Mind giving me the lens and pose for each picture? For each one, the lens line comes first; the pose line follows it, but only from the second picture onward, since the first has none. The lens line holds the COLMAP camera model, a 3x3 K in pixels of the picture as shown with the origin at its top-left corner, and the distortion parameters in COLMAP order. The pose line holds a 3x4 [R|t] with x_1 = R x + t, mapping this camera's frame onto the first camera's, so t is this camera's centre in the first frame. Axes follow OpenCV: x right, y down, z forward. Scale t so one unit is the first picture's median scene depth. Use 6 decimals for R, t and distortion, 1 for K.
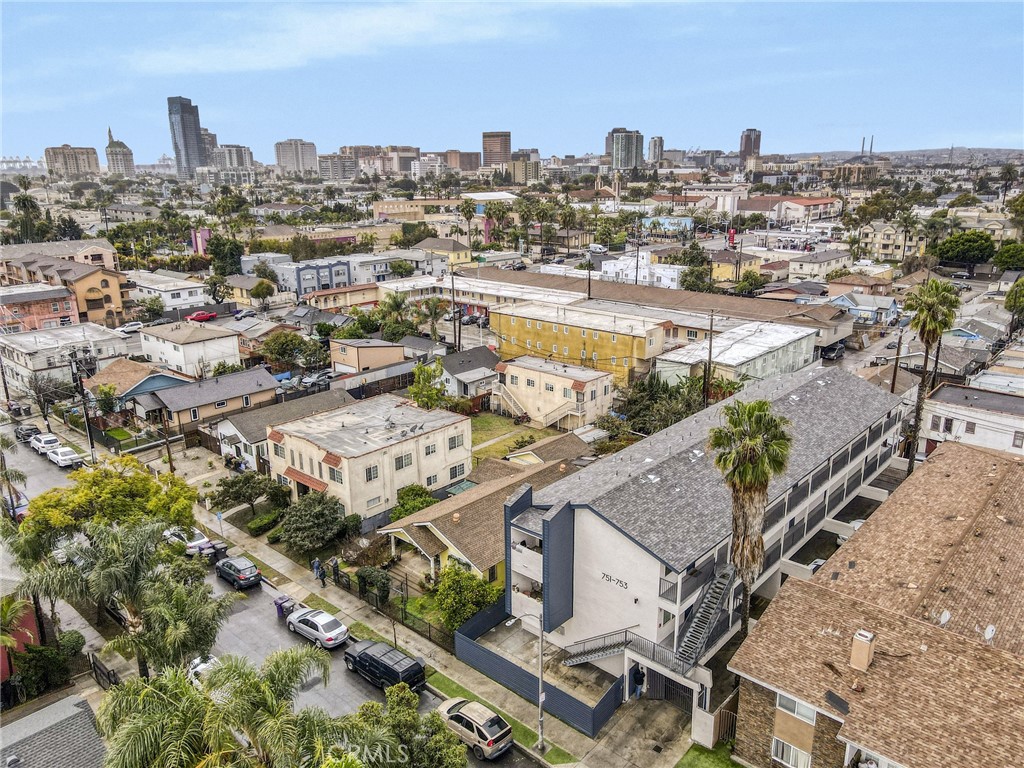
lens RADIAL K [[746.9, 0, 522.2], [0, 746.9, 384.0], [0, 0, 1]] dist [0.008435, 0.010040]
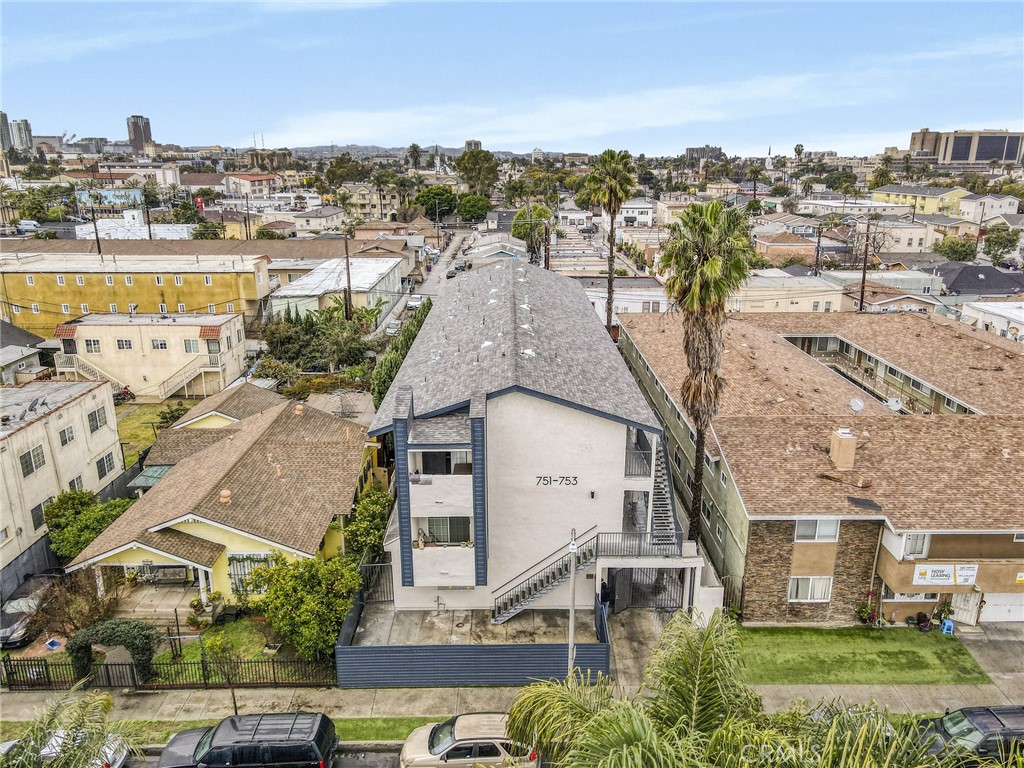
lens RADIAL K [[746.9, 0, 515.9], [0, 746.9, 384.3], [0, 0, 1]] dist [0.008435, 0.010040]
pose [[0.740114, -0.185978, 0.646253, -0.164291], [0.182227, 0.980507, 0.073476, 0.046796], [-0.647321, 0.063385, 0.759577, 0.198706]]
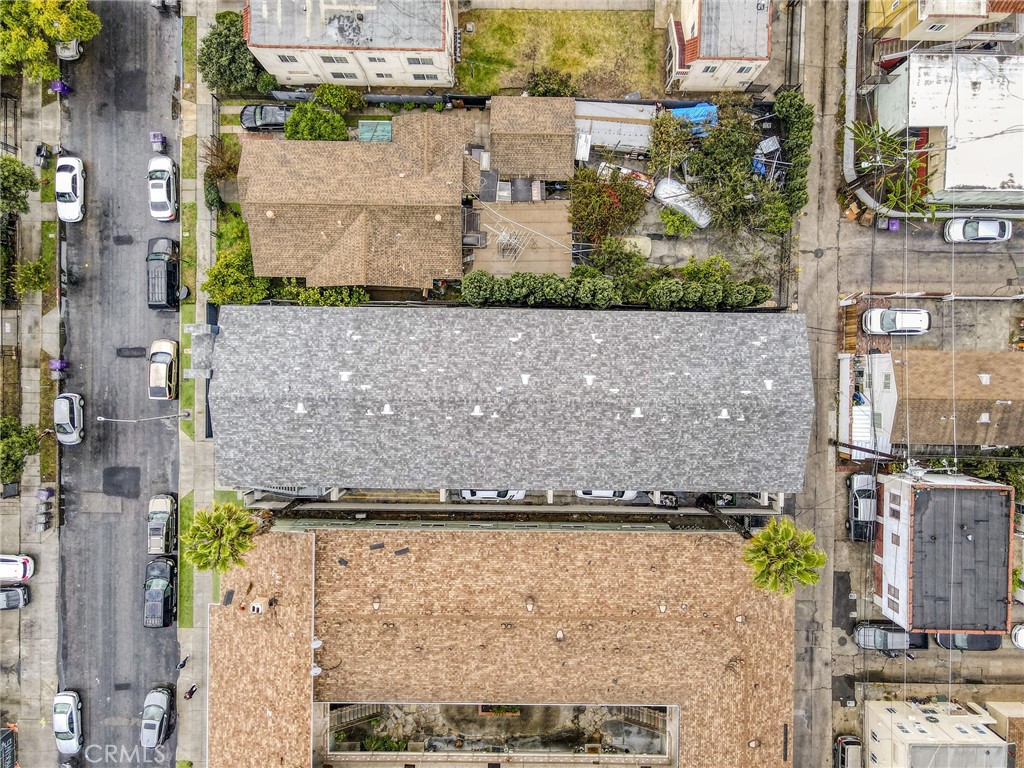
lens RADIAL K [[746.9, 0, 515.3], [0, 746.9, 385.1], [0, 0, 1]] dist [0.008435, 0.010040]
pose [[0.648367, 0.761041, 0.020886, 0.153608], [-0.223658, 0.164178, 0.960741, -0.454268], [0.727734, -0.627584, 0.276661, 0.454680]]
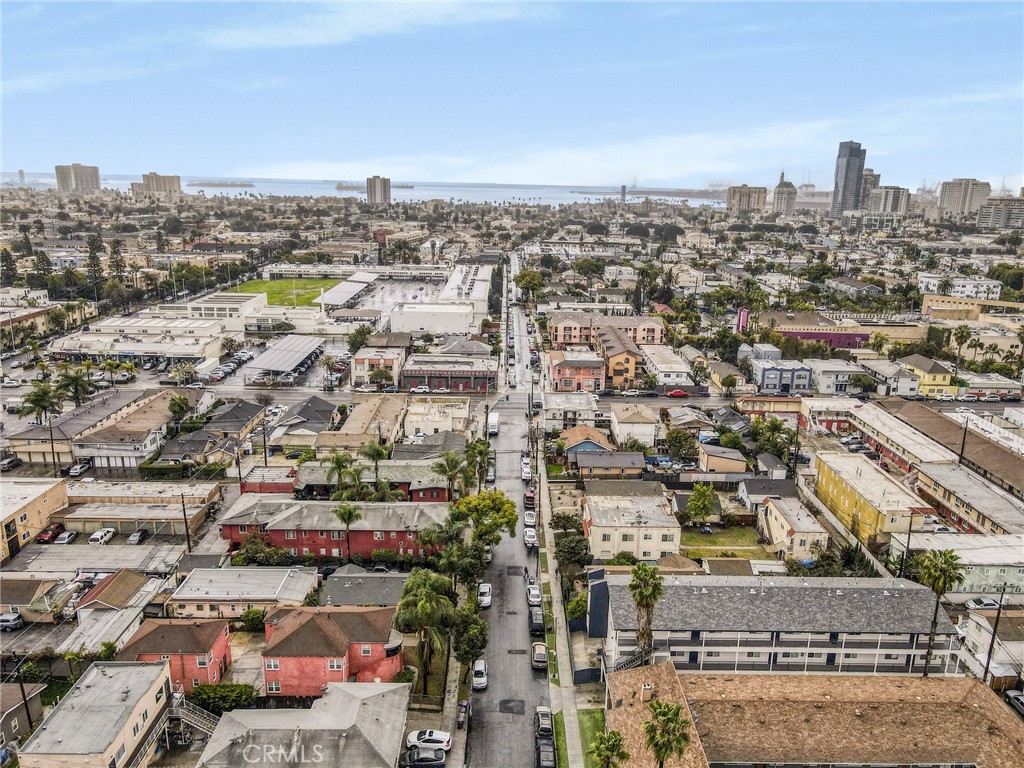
lens RADIAL K [[746.9, 0, 512.7], [0, 746.9, 384.2], [0, 0, 1]] dist [0.008435, 0.010040]
pose [[0.665046, 0.211766, -0.716148, 0.573930], [-0.229414, 0.970516, 0.073939, -0.214374], [0.710692, 0.115122, 0.694021, -0.323303]]
